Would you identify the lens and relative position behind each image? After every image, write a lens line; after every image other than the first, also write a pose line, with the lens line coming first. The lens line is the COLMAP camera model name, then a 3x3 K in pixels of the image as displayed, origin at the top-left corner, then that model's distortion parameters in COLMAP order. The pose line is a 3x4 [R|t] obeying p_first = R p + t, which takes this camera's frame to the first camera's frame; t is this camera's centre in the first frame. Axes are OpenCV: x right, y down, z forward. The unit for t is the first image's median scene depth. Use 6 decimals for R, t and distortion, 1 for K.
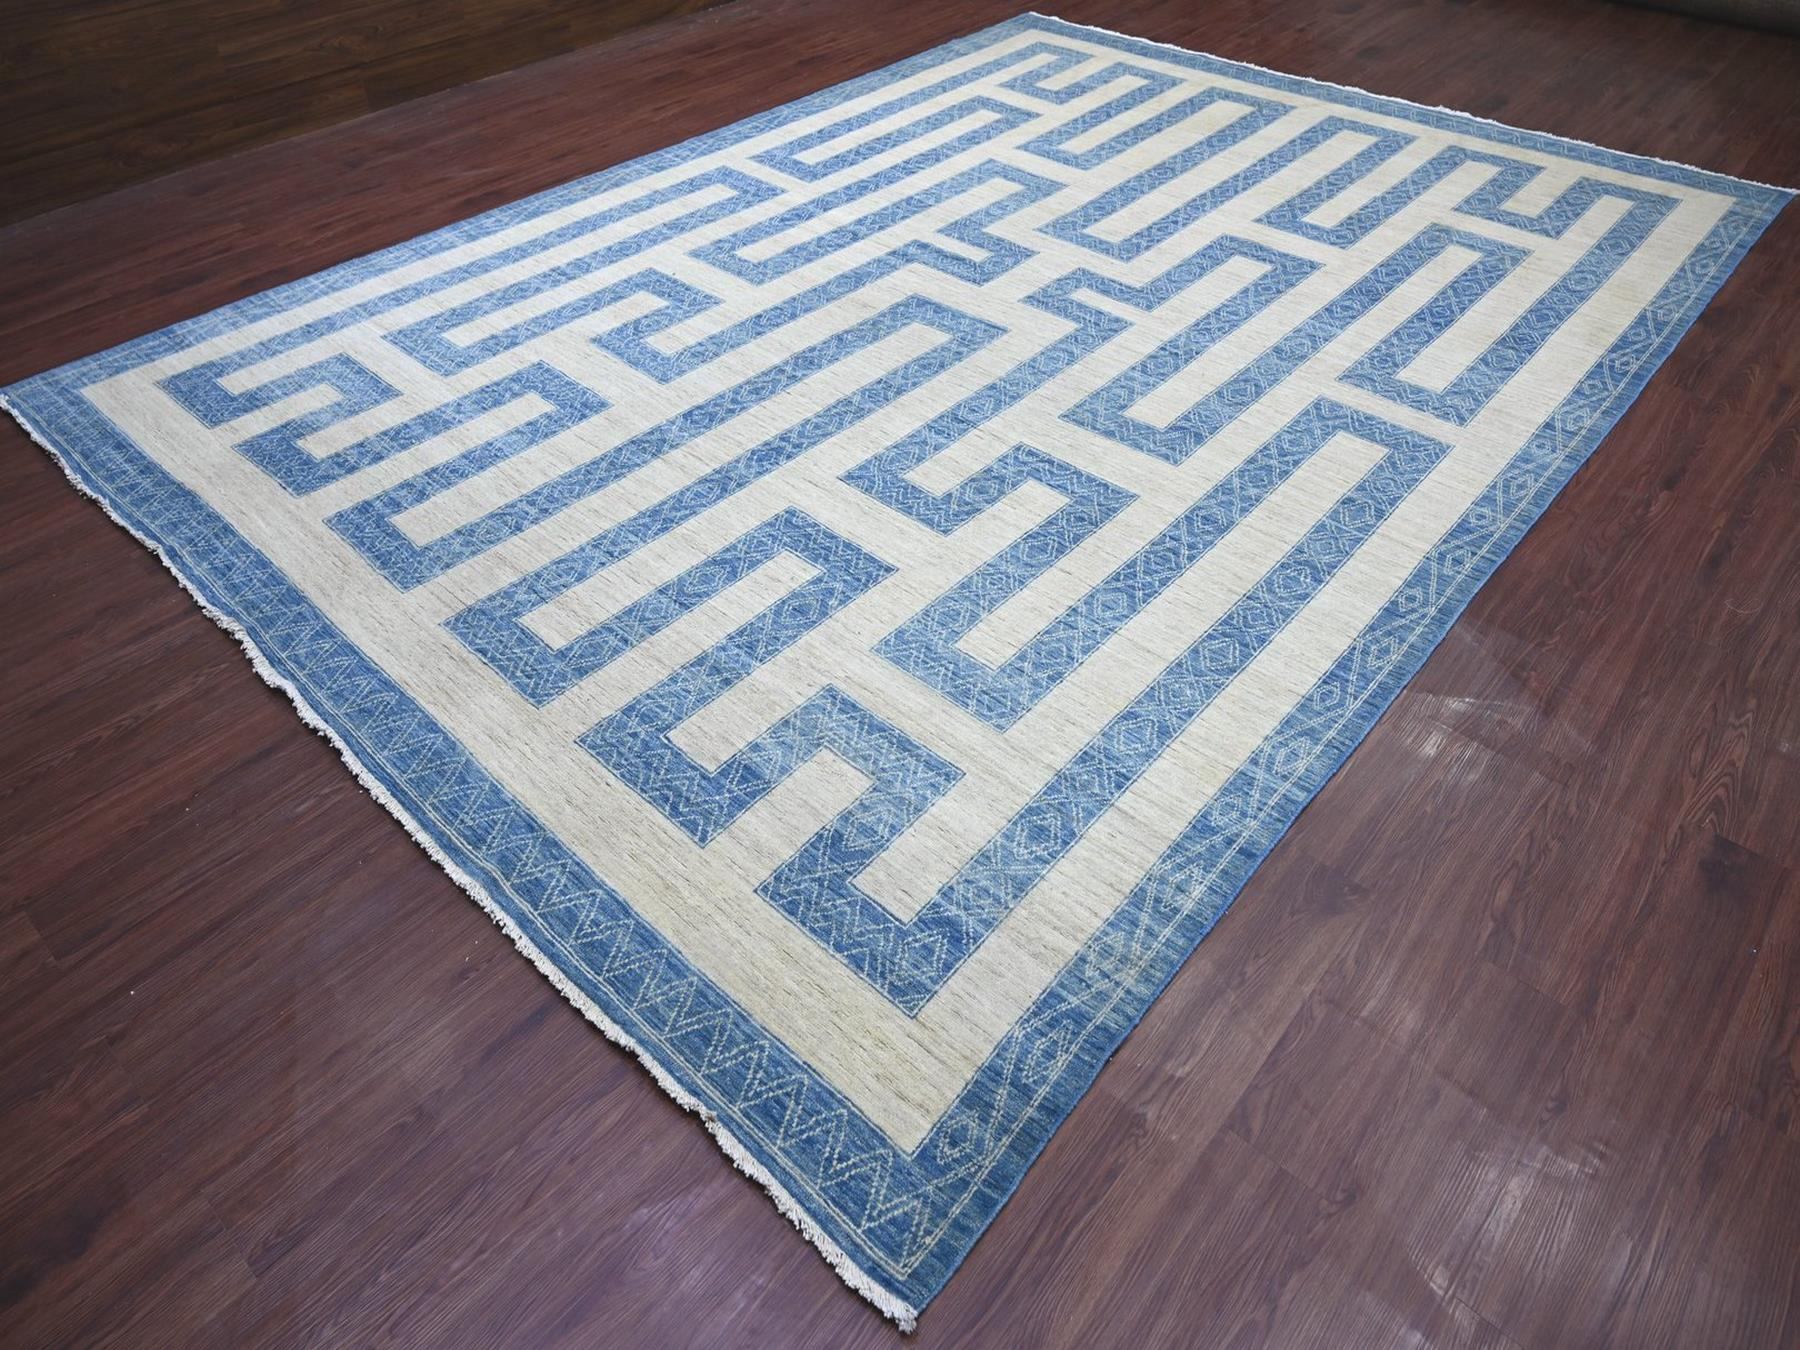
lens RADIAL K [[936.3, 0, 900.0], [0, 936.3, 675.0], [0, 0, 1]] dist [-0.005658, 0.000725]
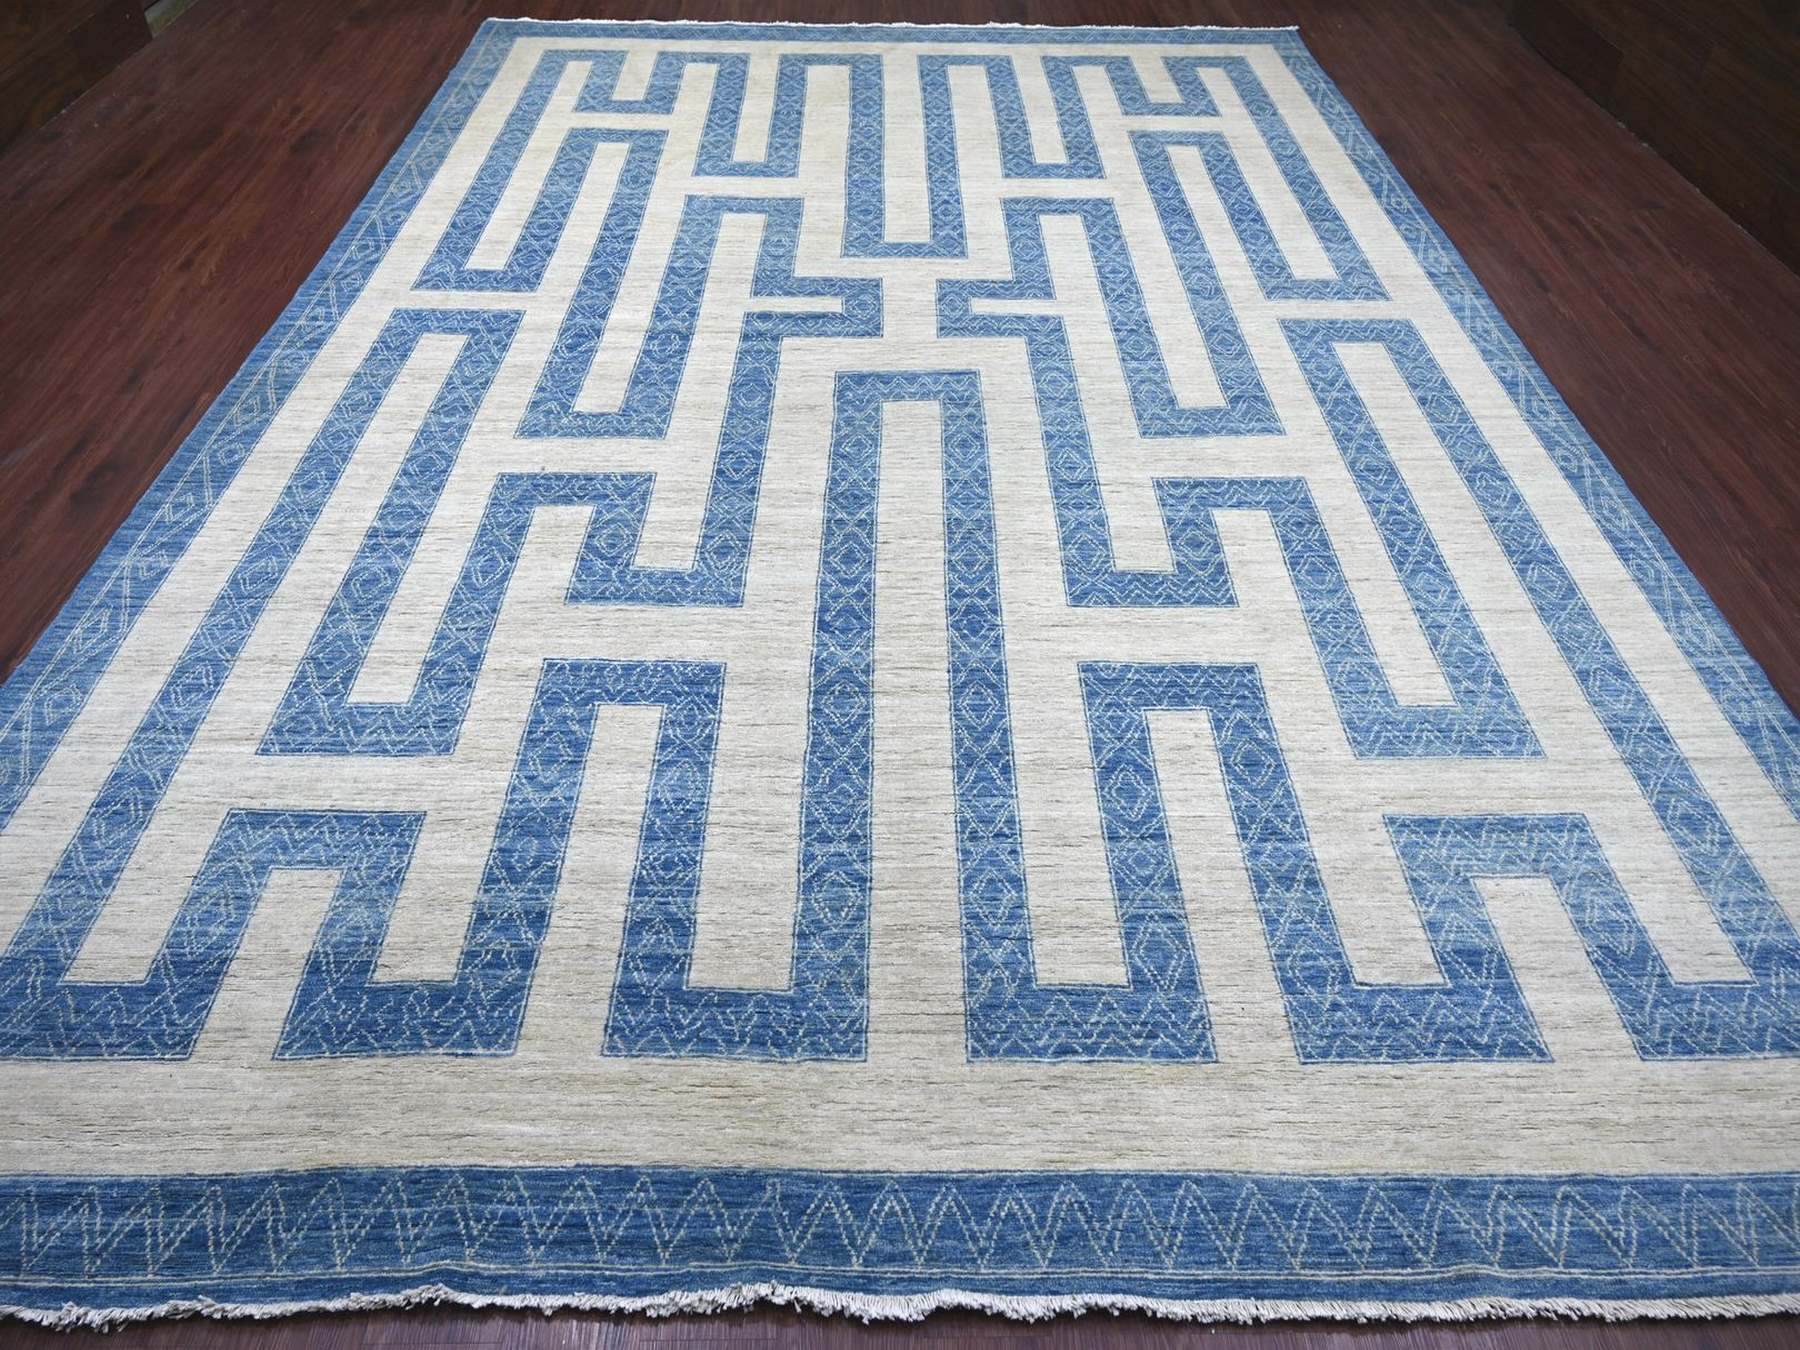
lens RADIAL K [[936.3, 0, 900.0], [0, 936.3, 675.0], [0, 0, 1]] dist [-0.005658, 0.000725]
pose [[0.759353, -0.502331, 0.413577, -0.430387], [0.485119, 0.860663, 0.154656, -0.276390], [-0.433639, 0.083195, 0.897238, 0.239465]]
